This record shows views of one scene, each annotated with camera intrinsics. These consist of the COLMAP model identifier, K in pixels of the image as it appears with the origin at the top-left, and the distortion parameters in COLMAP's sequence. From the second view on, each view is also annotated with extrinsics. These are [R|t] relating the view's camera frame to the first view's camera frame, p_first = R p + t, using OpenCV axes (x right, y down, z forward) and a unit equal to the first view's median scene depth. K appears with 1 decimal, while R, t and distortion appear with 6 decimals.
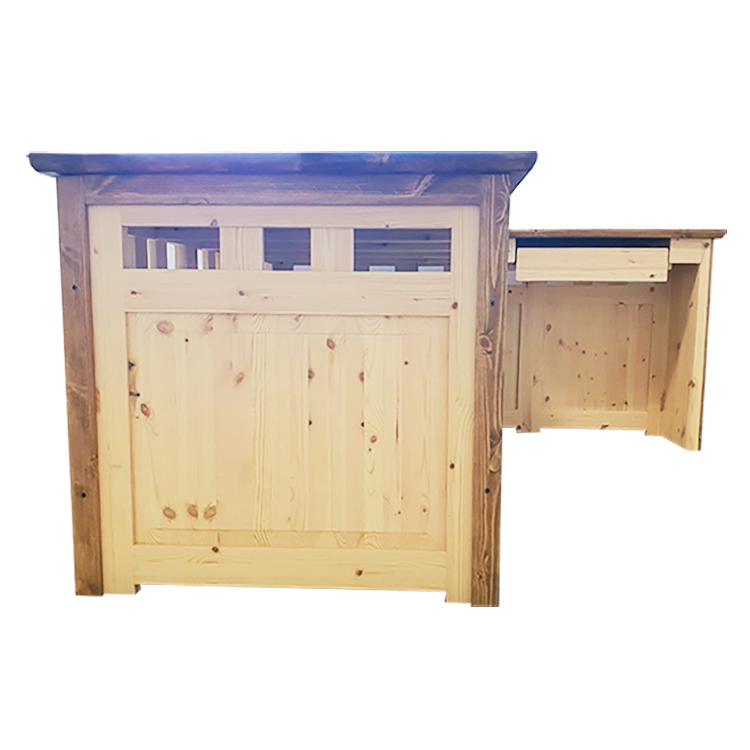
lens RADIAL K [[845.7, 0, 387.4], [0, 845.7, 372.4], [0, 0, 1]] dist [0.286299, -1.139329]
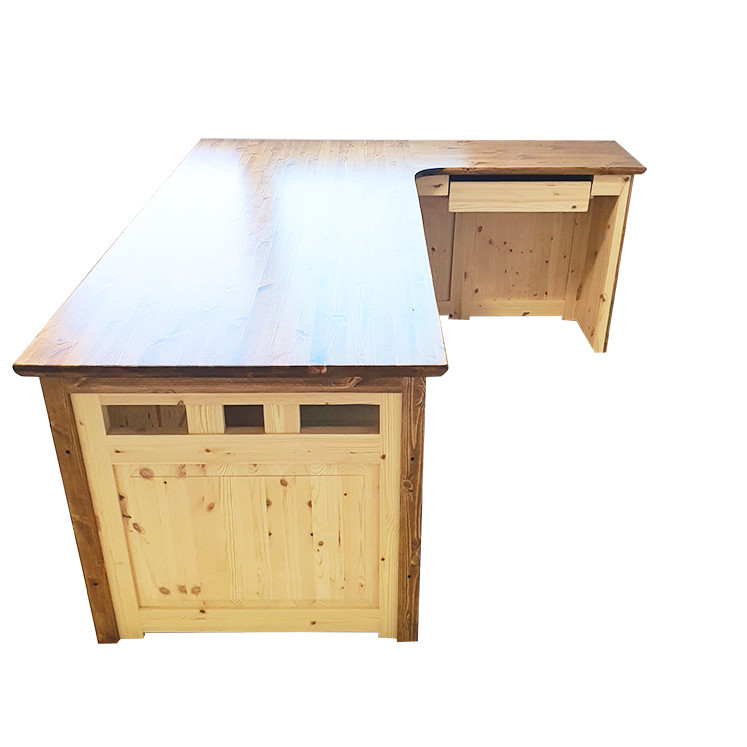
lens RADIAL K [[842.3, 0, 385.8], [0, 842.3, 370.9], [0, 0, 1]] dist [0.286299, -1.139329]
pose [[0.998062, -0.029862, 0.054589, 0.018643], [0.007780, 0.930318, 0.366671, -0.626128], [-0.061734, -0.365536, 0.928748, -0.098750]]
